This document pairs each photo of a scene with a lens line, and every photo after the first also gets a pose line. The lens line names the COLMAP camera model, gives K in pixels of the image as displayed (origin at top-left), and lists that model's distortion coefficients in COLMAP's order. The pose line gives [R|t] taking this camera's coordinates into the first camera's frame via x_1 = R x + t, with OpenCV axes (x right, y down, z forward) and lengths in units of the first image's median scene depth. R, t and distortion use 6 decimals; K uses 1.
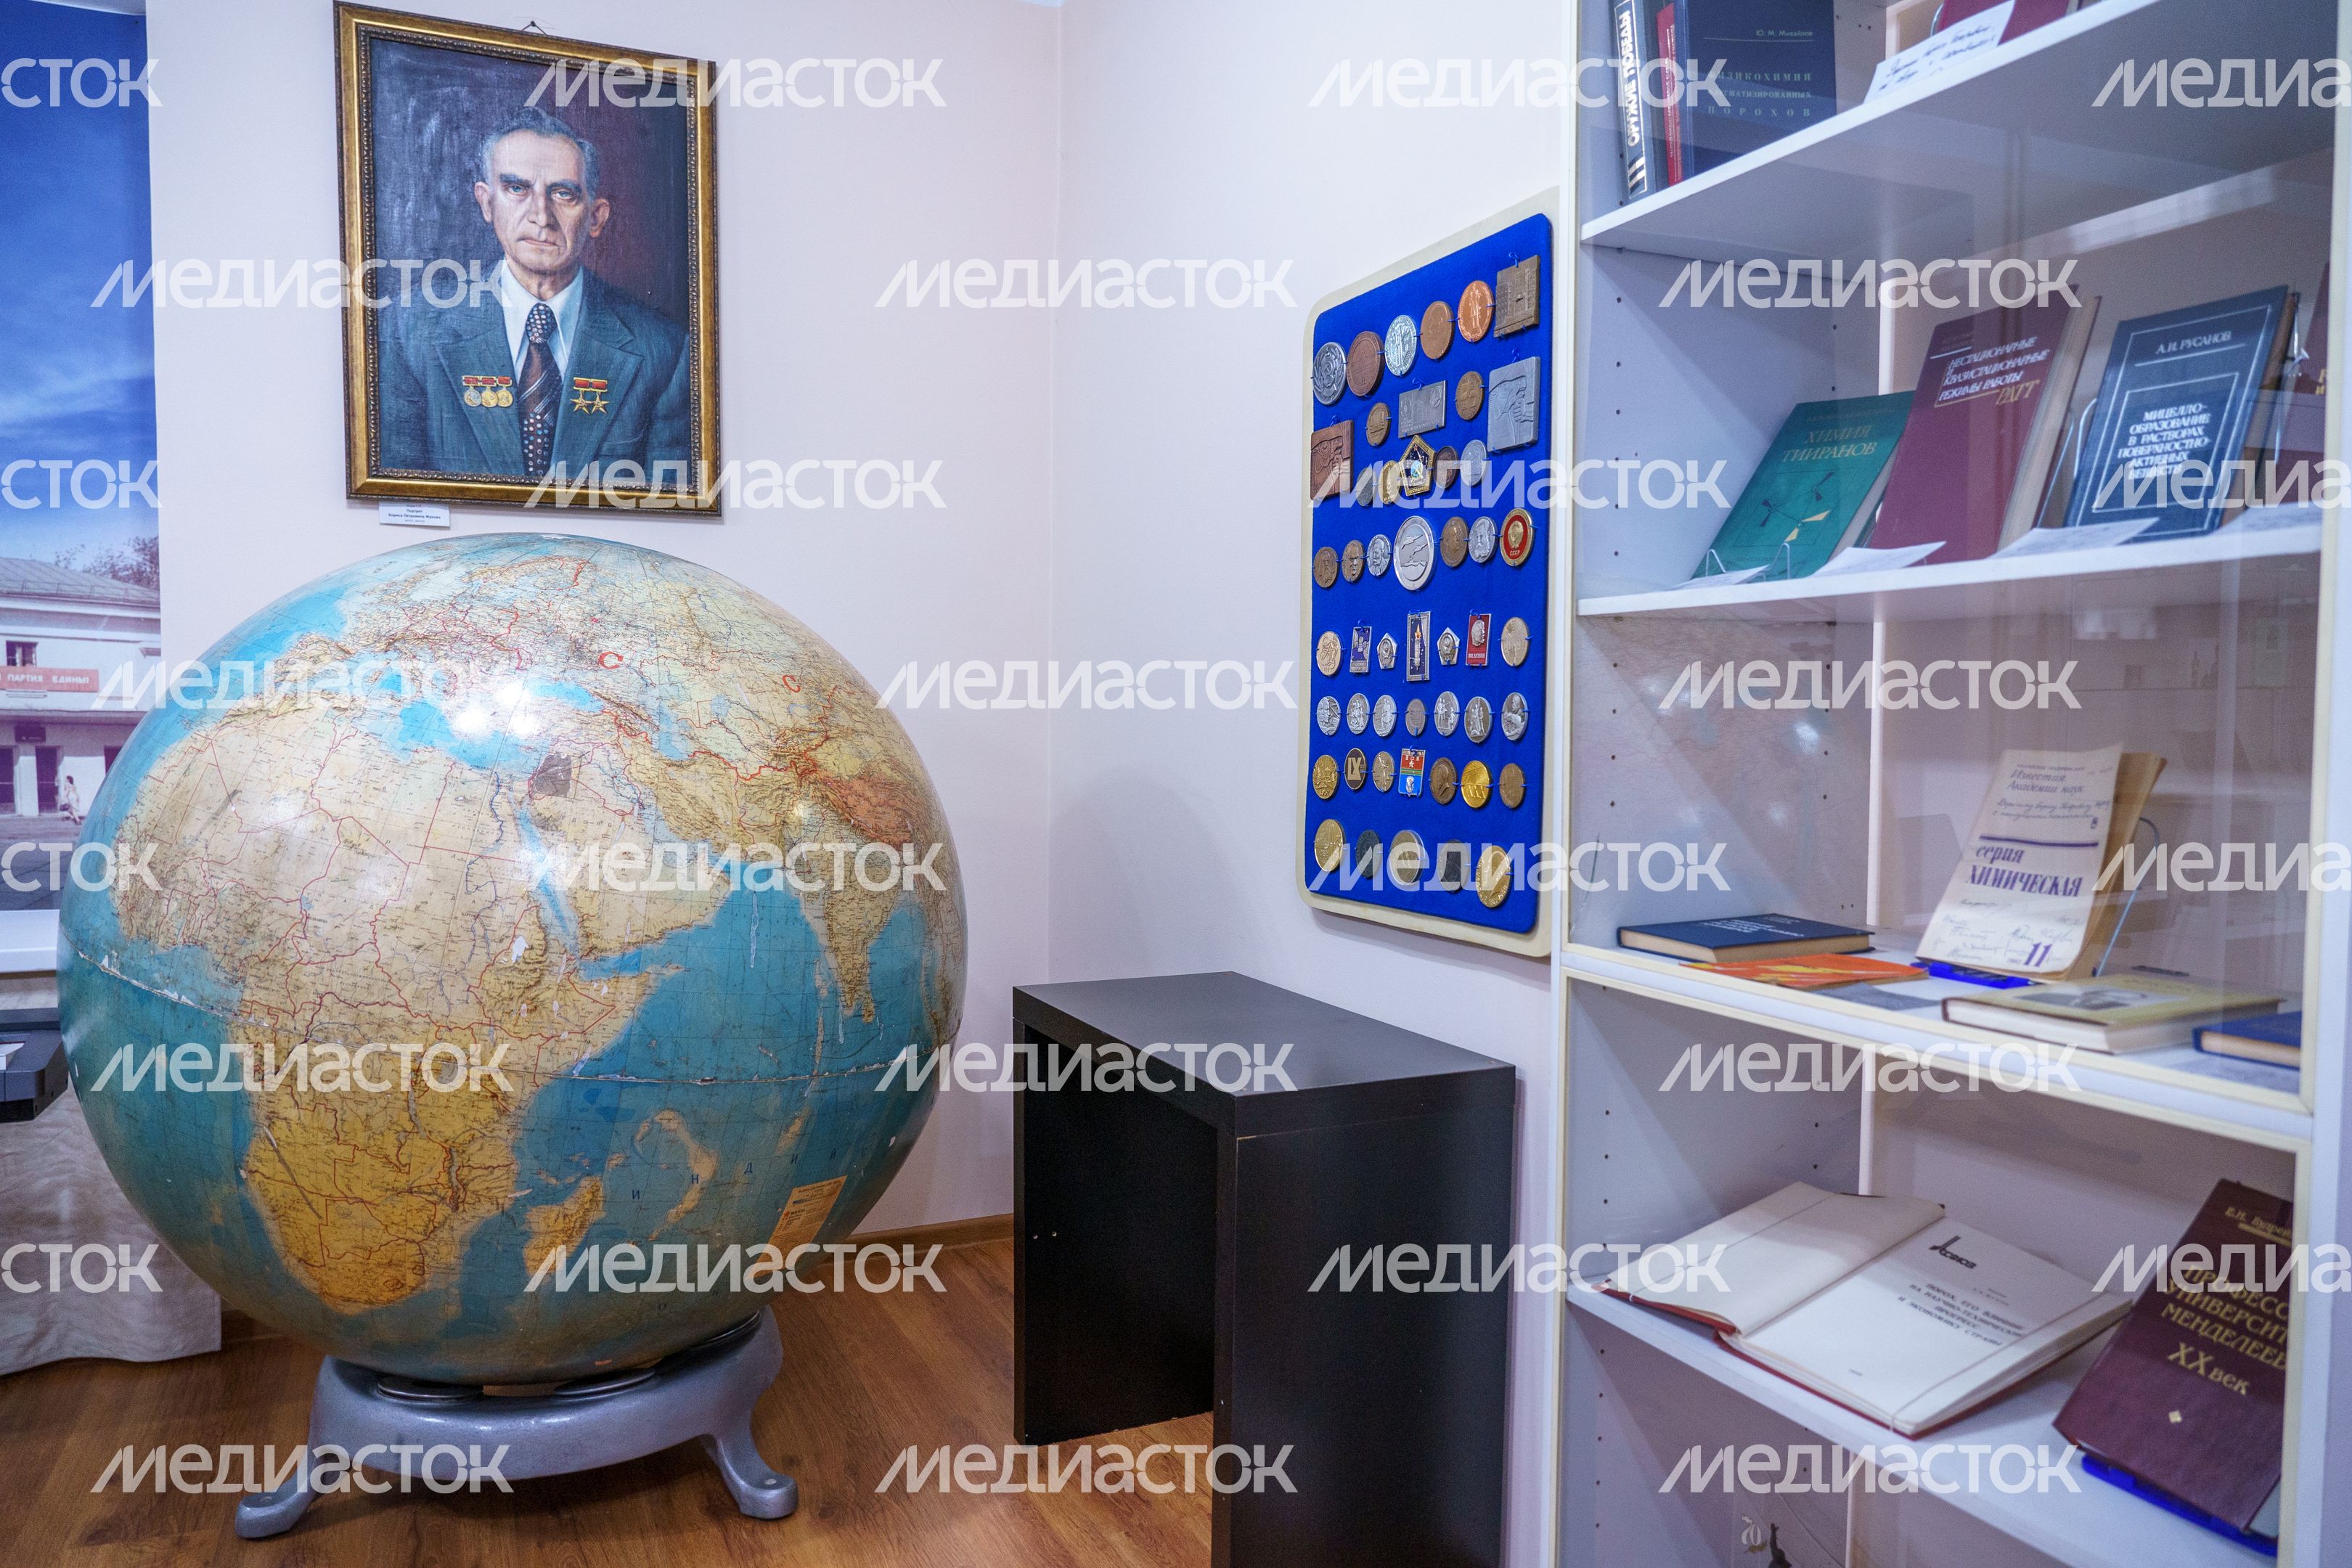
lens RADIAL K [[1589.4, 0, 1183.8], [0, 1589.4, 798.3], [0, 0, 1]] dist [-0.035355, 0.013259]
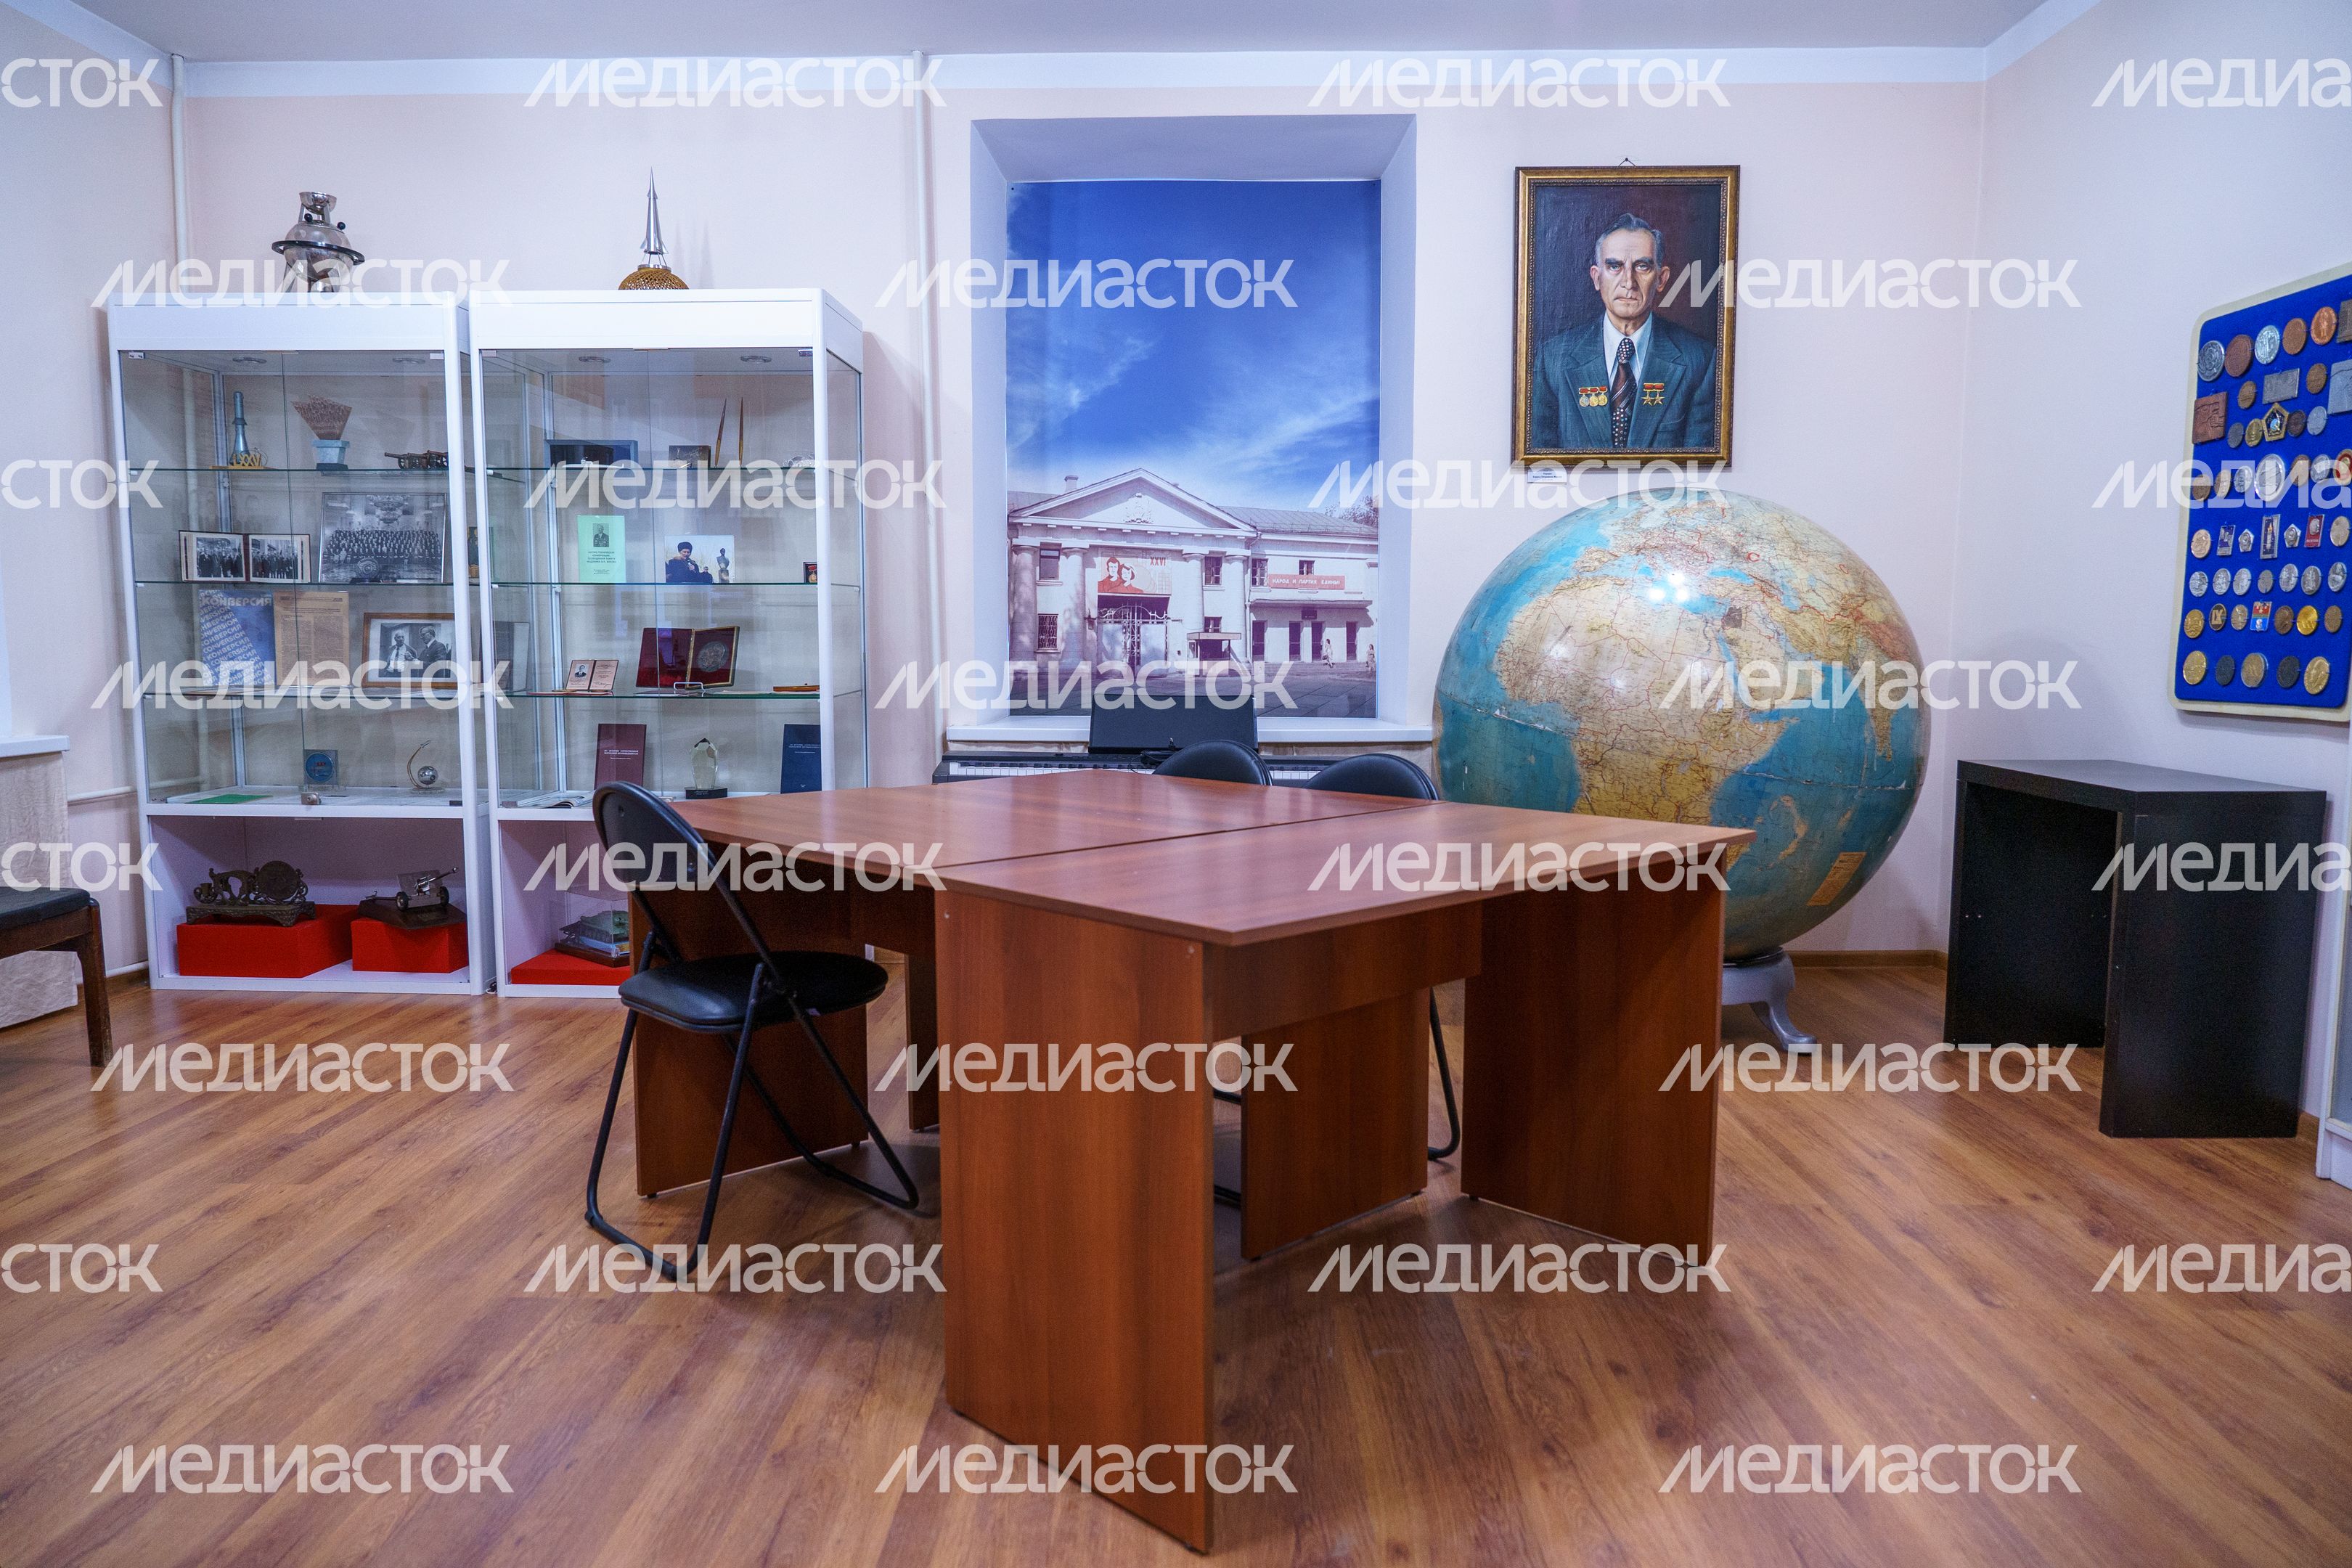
lens RADIAL K [[1589.4, 0, 1165.7], [0, 1589.4, 817.2], [0, 0, 1]] dist [-0.035355, 0.013259]
pose [[0.897386, 0.041838, -0.439259, -0.145121], [-0.014948, 0.997806, 0.064500, 0.100302], [0.440993, -0.051315, 0.896042, -0.911302]]
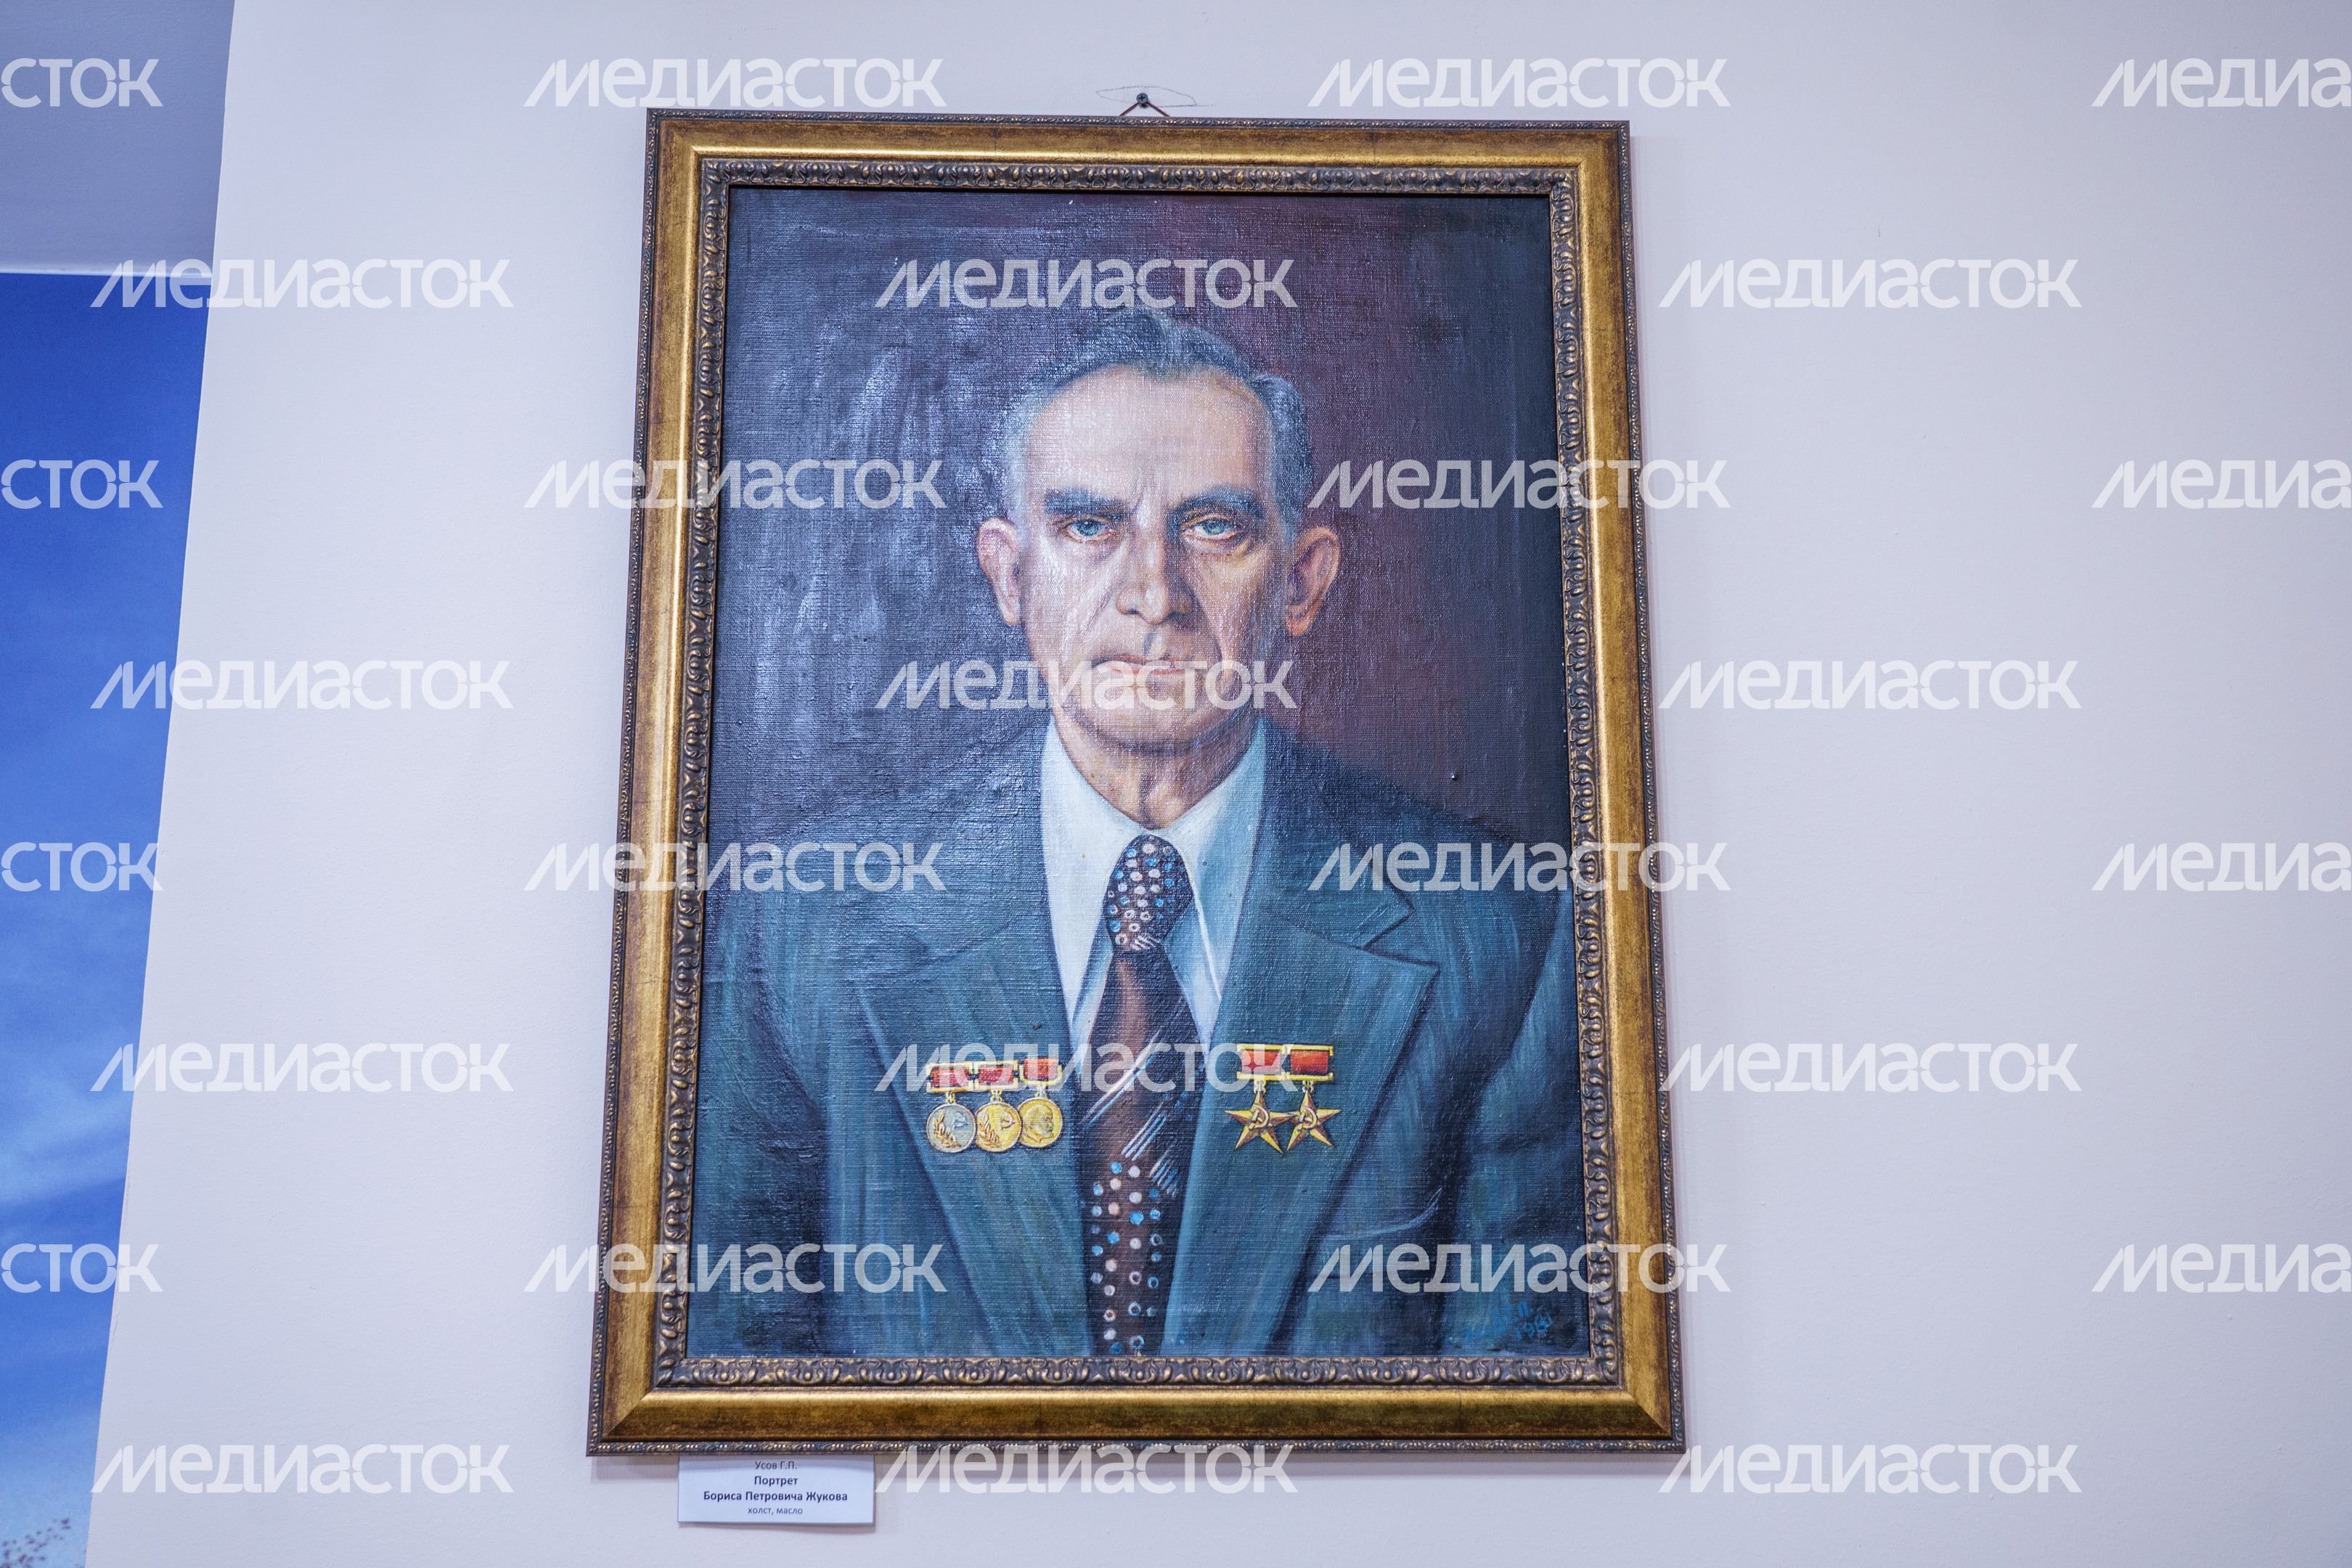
lens RADIAL K [[2424.1, 0, 1197.1], [0, 2424.1, 776.6], [0, 0, 1]] dist [0.068985, 0.000000]
pose [[0.910019, -0.092586, -0.404095, -0.256956], [-0.024486, 0.961037, -0.275335, -0.252863], [0.413843, 0.260455, 0.872295, 0.753993]]
